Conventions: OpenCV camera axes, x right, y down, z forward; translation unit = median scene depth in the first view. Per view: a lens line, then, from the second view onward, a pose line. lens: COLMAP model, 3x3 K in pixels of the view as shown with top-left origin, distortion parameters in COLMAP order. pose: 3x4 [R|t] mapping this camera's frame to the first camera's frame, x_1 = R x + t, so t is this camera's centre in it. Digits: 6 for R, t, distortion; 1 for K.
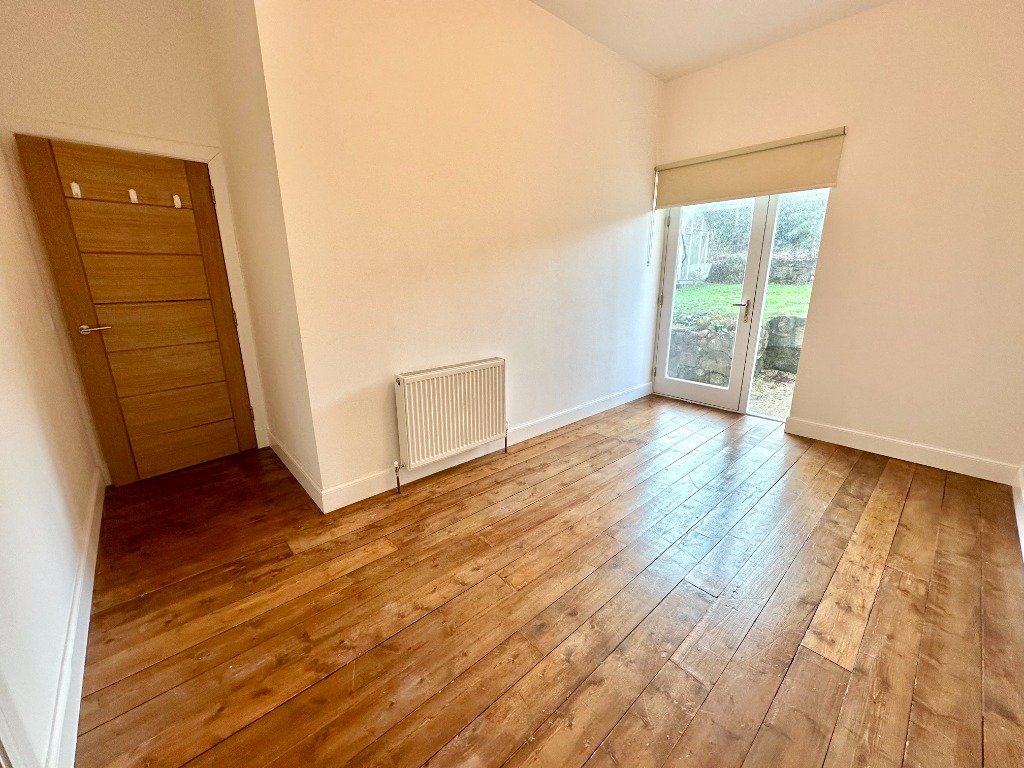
lens RADIAL K [[407.0, 0, 511.0], [0, 407.0, 382.8], [0, 0, 1]] dist [-0.000669, 0.000061]
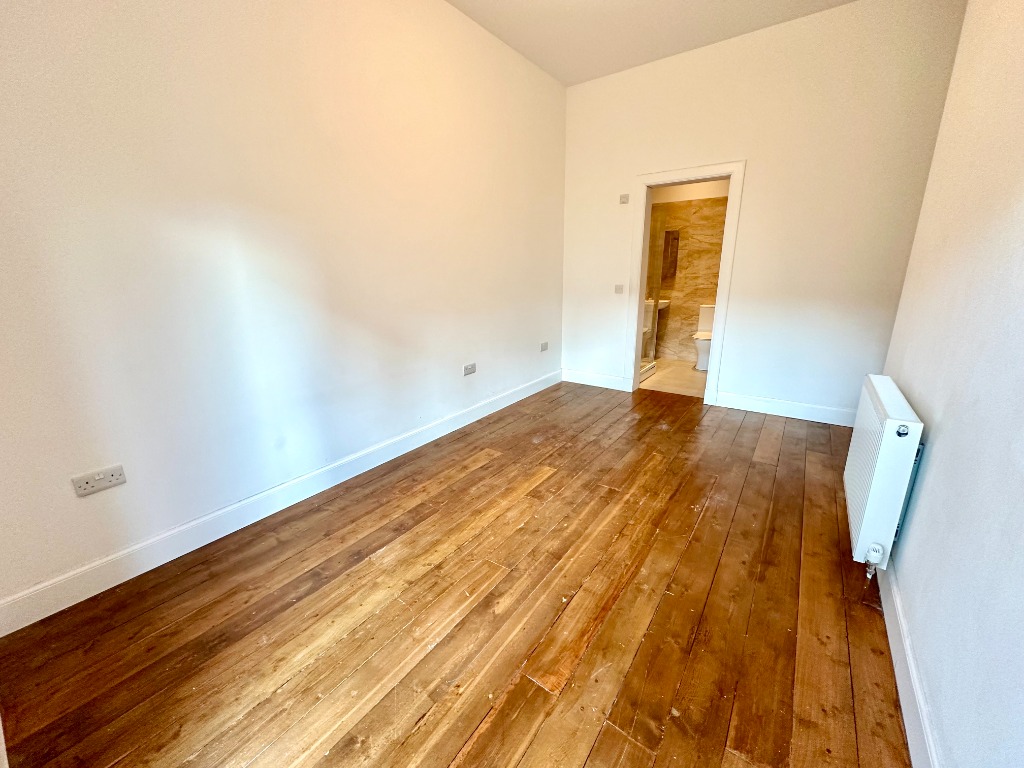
lens RADIAL K [[407.0, 0, 511.0], [0, 407.0, 382.8], [0, 0, 1]] dist [-0.000669, 0.000061]
pose [[-0.977424, 0.073691, -0.198018, 0.623152], [-0.035289, 0.867104, 0.496876, -0.382524], [0.208317, 0.492647, -0.844928, 1.503348]]
